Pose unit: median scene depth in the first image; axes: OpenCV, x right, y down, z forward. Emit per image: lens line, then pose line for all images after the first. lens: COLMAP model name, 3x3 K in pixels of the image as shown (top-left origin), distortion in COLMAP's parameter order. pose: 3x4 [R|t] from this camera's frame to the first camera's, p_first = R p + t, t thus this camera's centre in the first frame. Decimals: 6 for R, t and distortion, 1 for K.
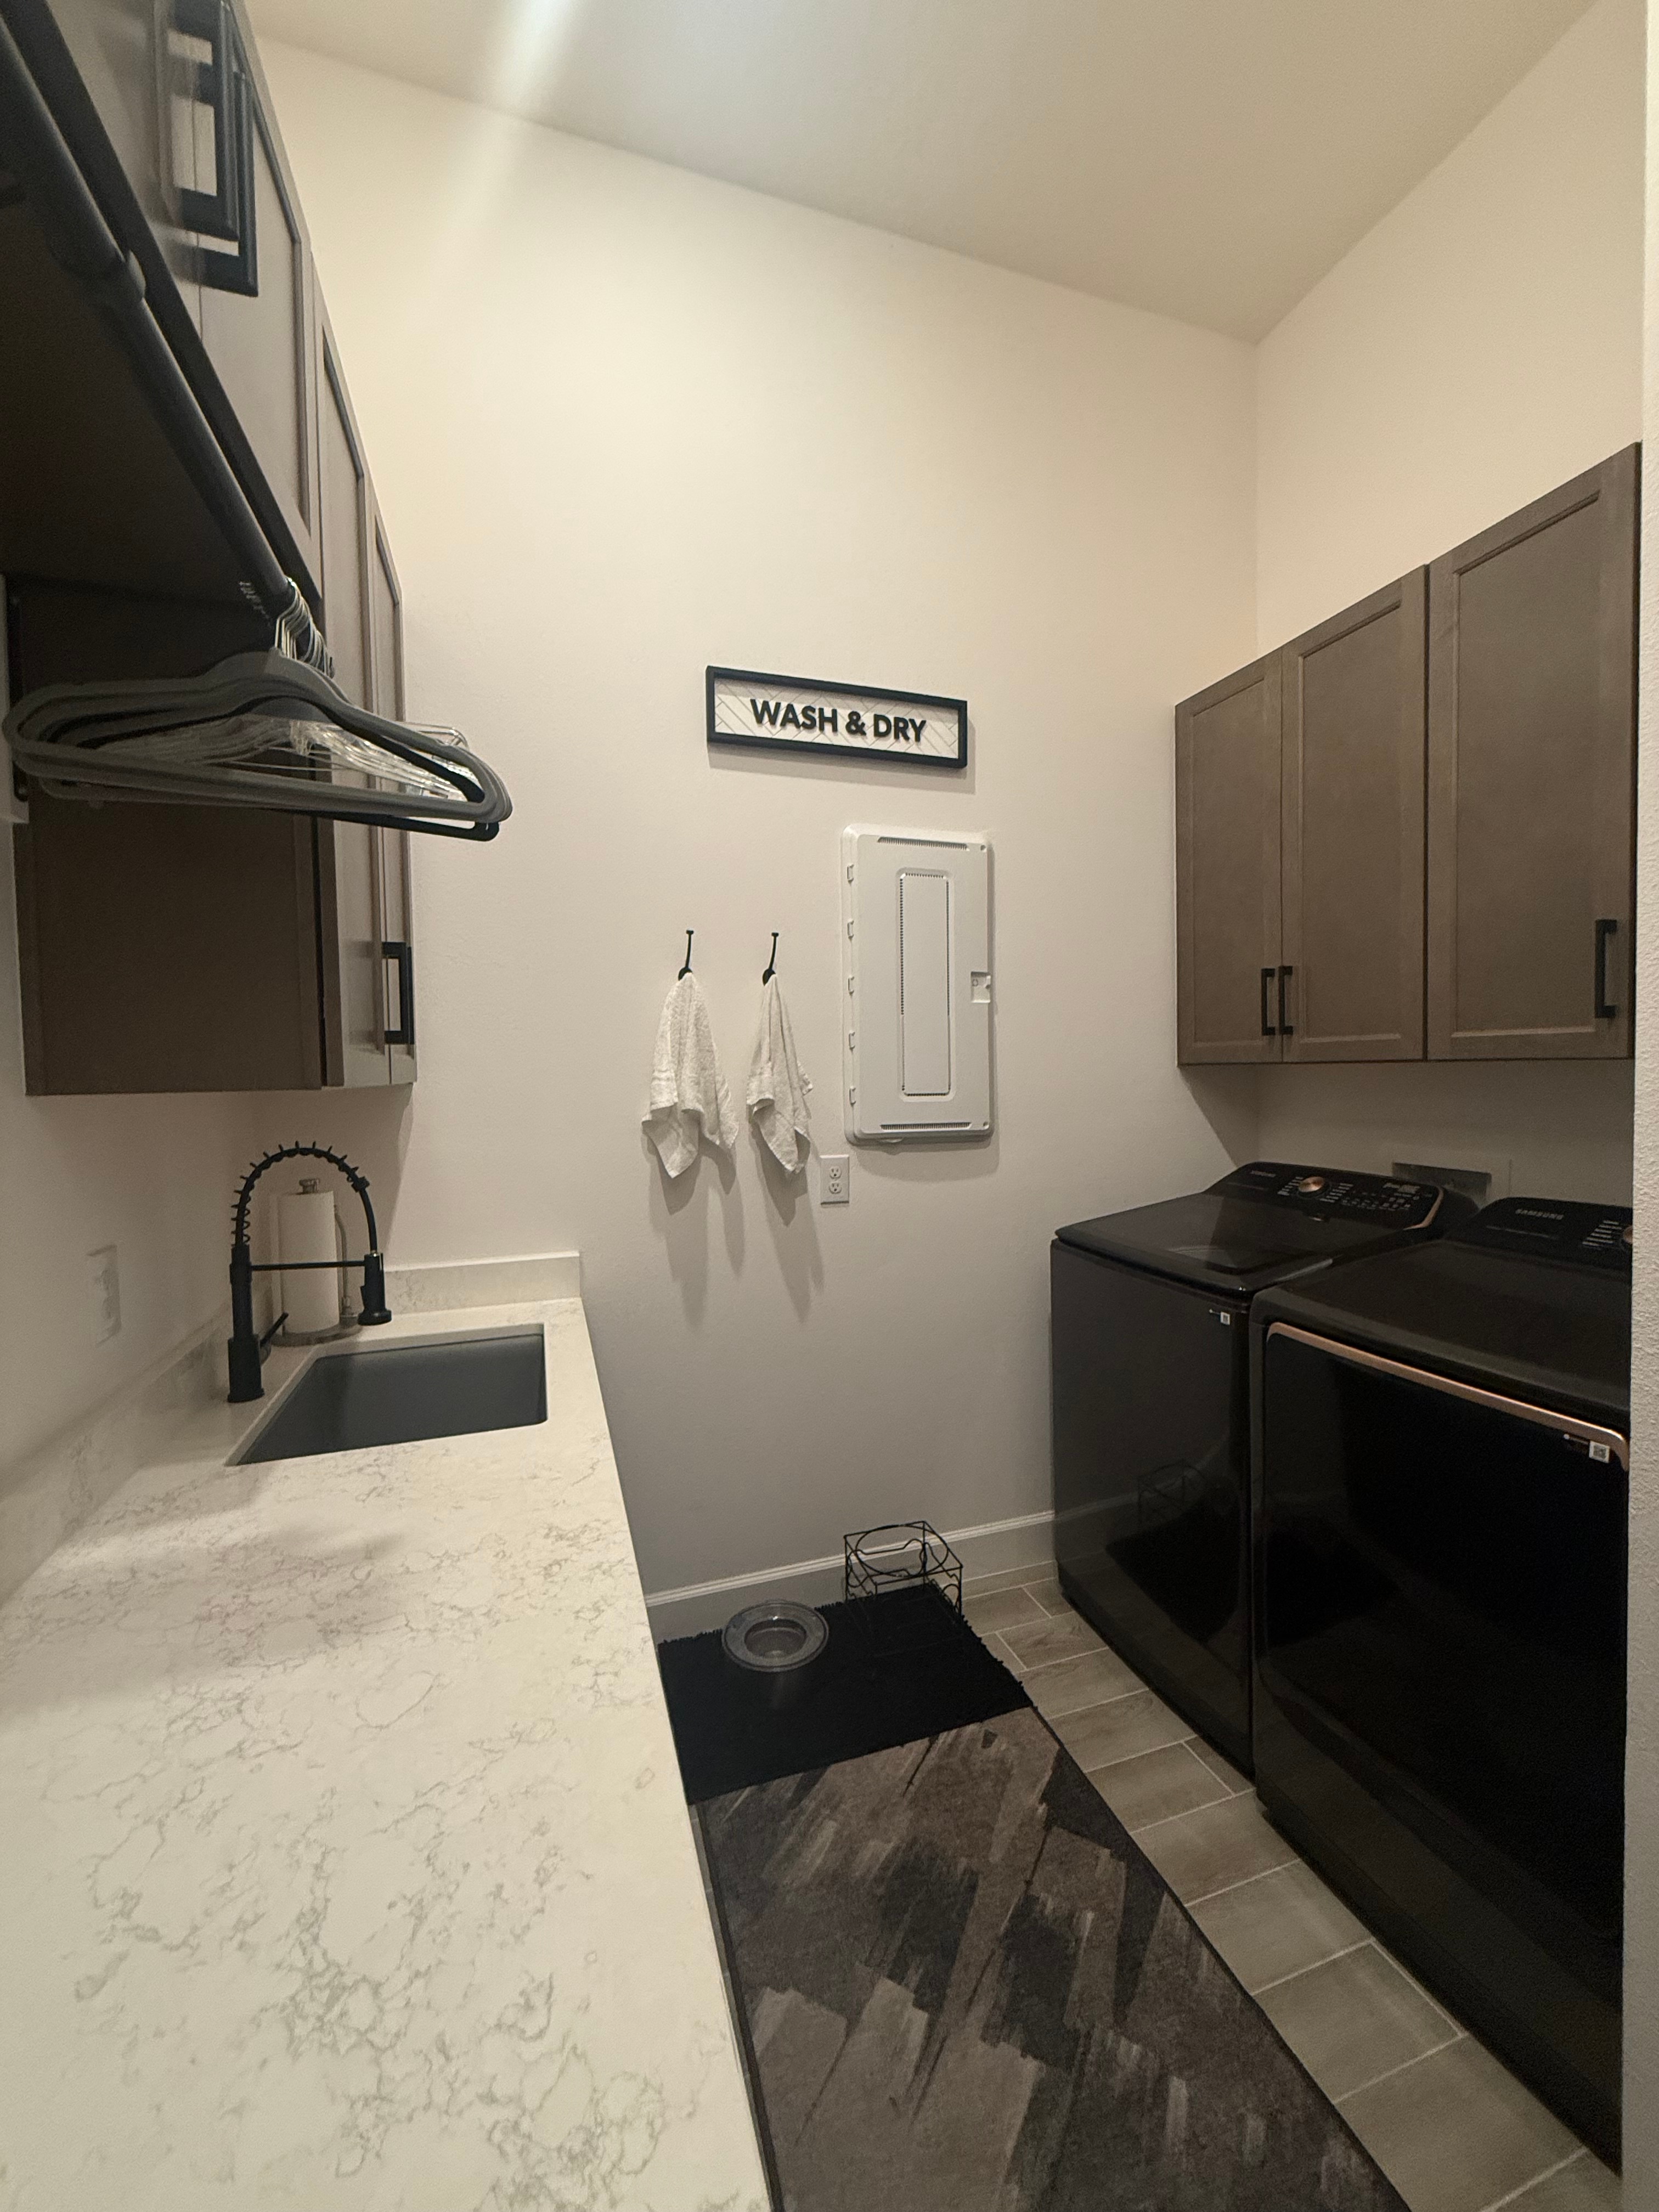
lens RADIAL K [[882.1, 0, 833.2], [0, 882.1, 1100.3], [0, 0, 1]] dist [-0.002859, -0.000057]
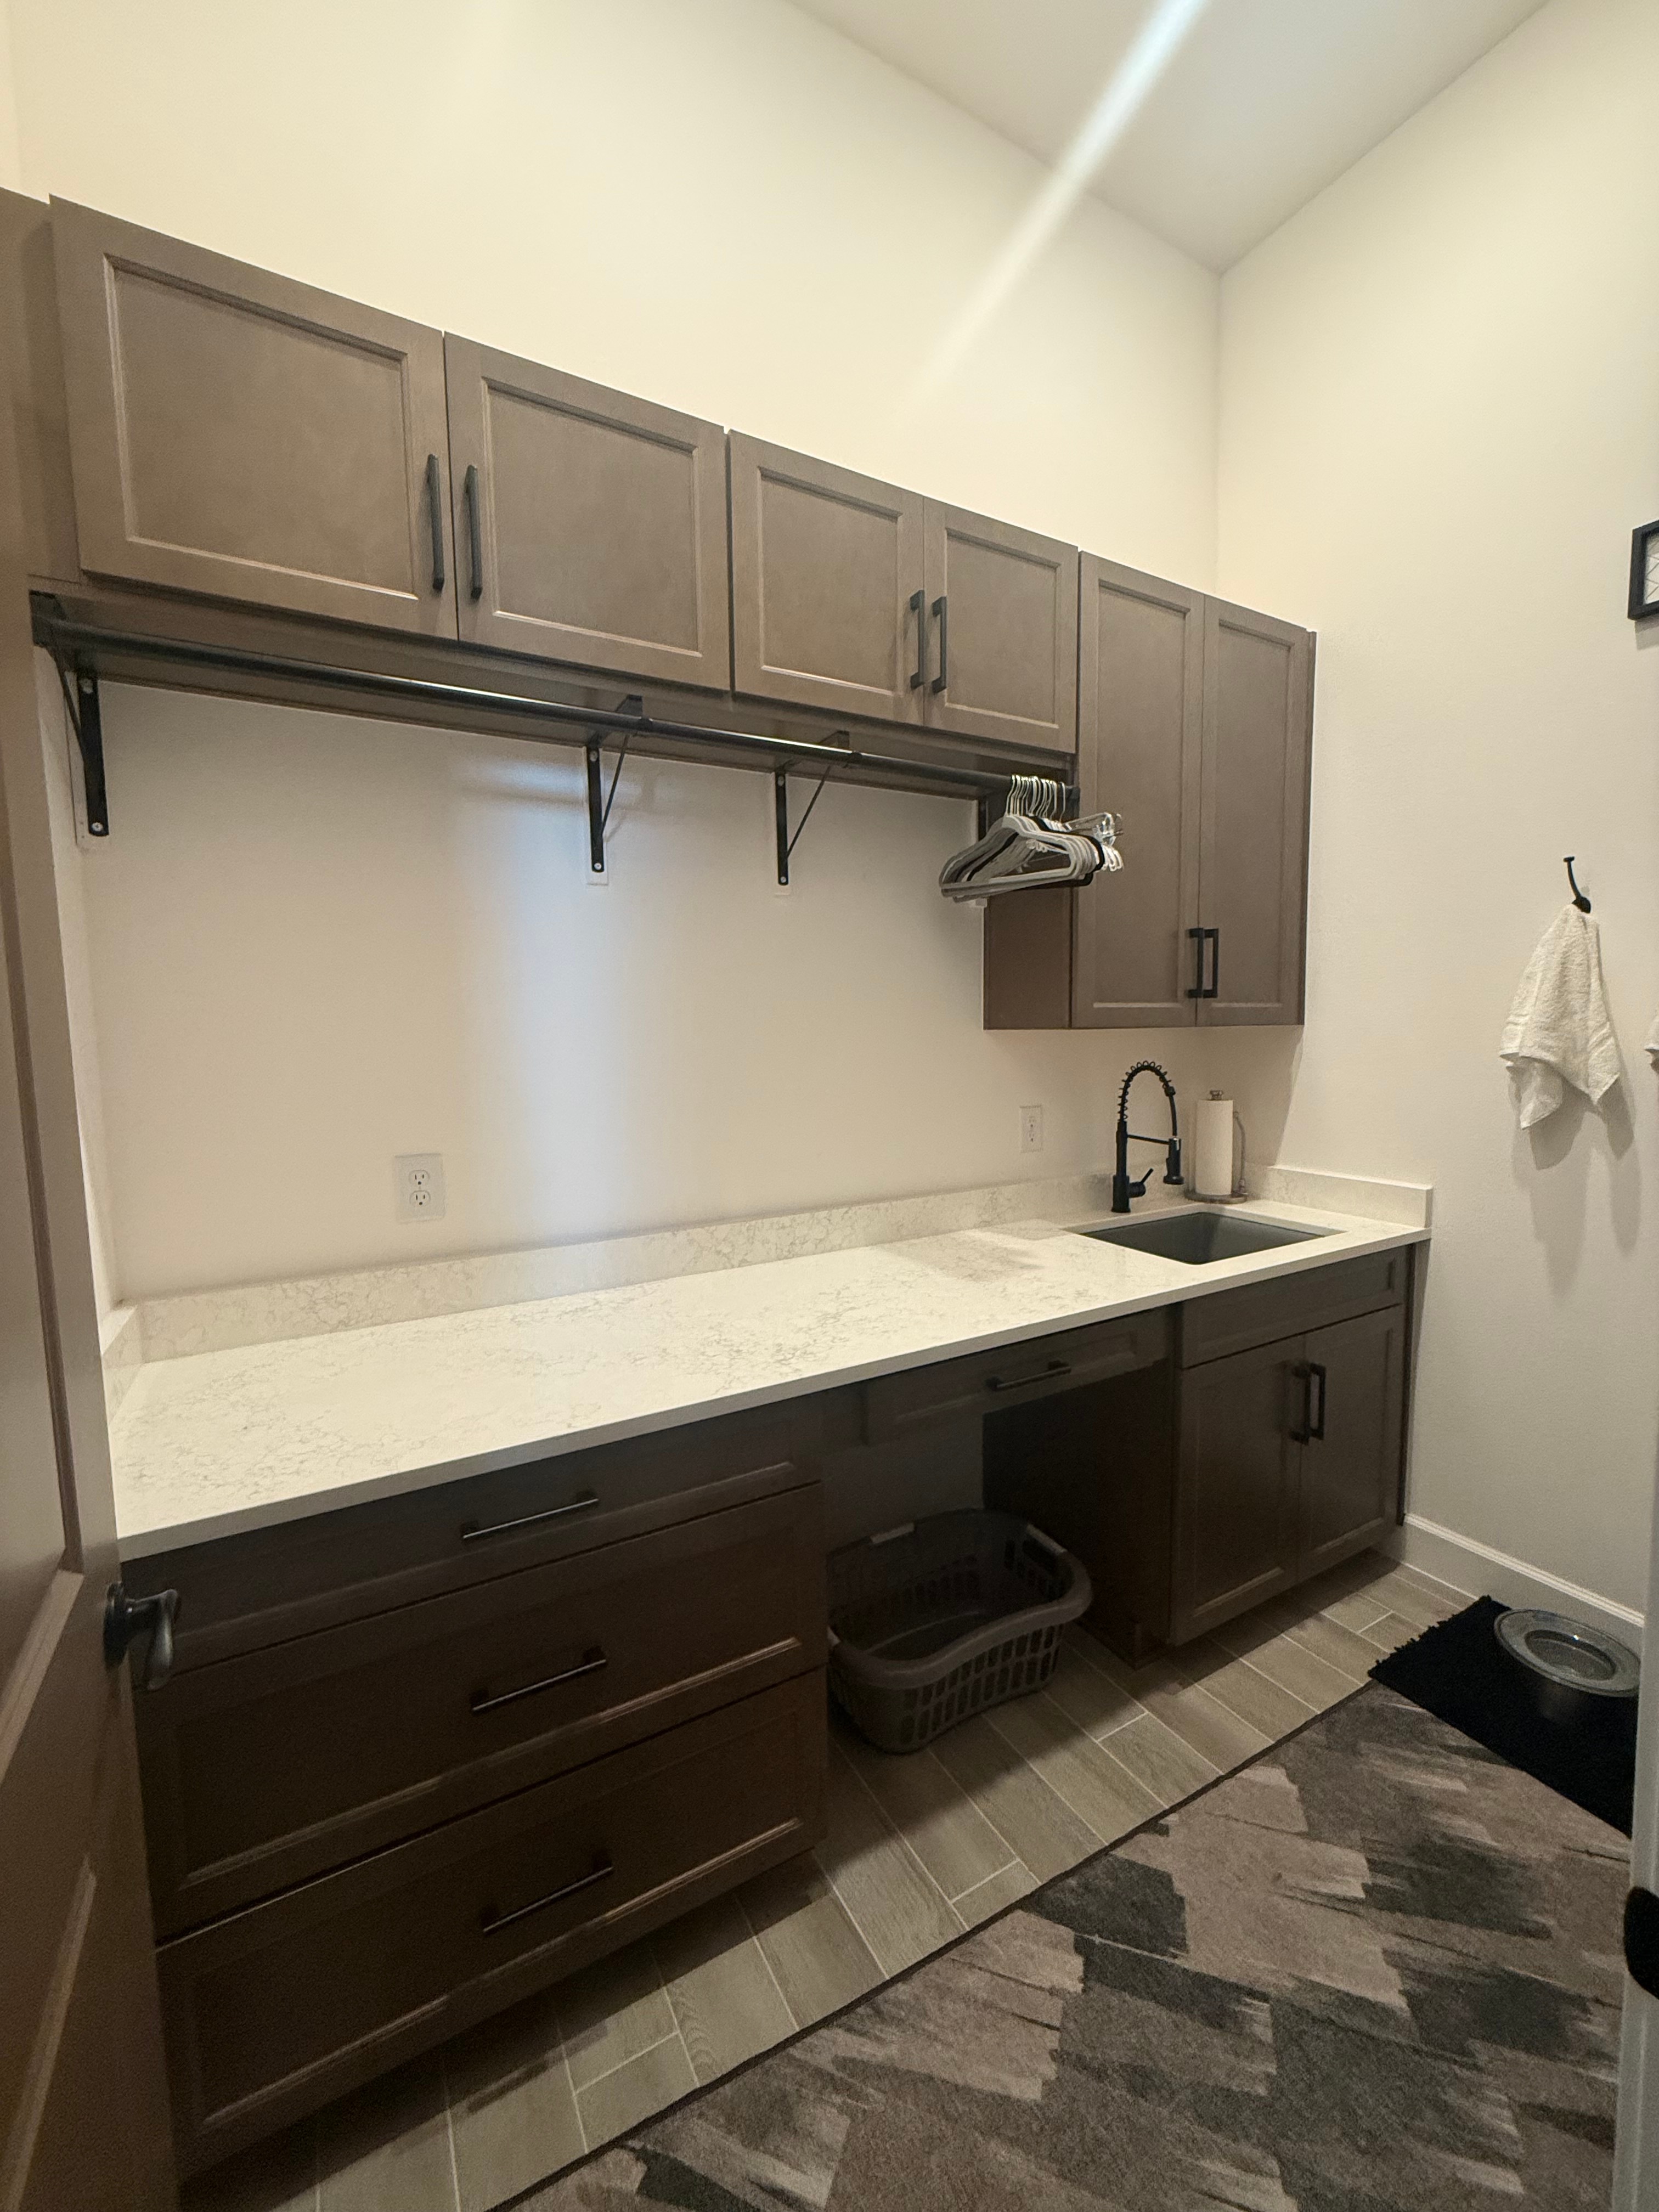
lens RADIAL K [[882.1, 0, 825.5], [0, 882.1, 1104.8], [0, 0, 1]] dist [-0.002859, -0.000057]
pose [[0.184939, 0.106226, -0.976992, 0.859836], [-0.021841, 0.994340, 0.103978, -0.027405], [0.982507, 0.002109, 0.186213, 0.131407]]
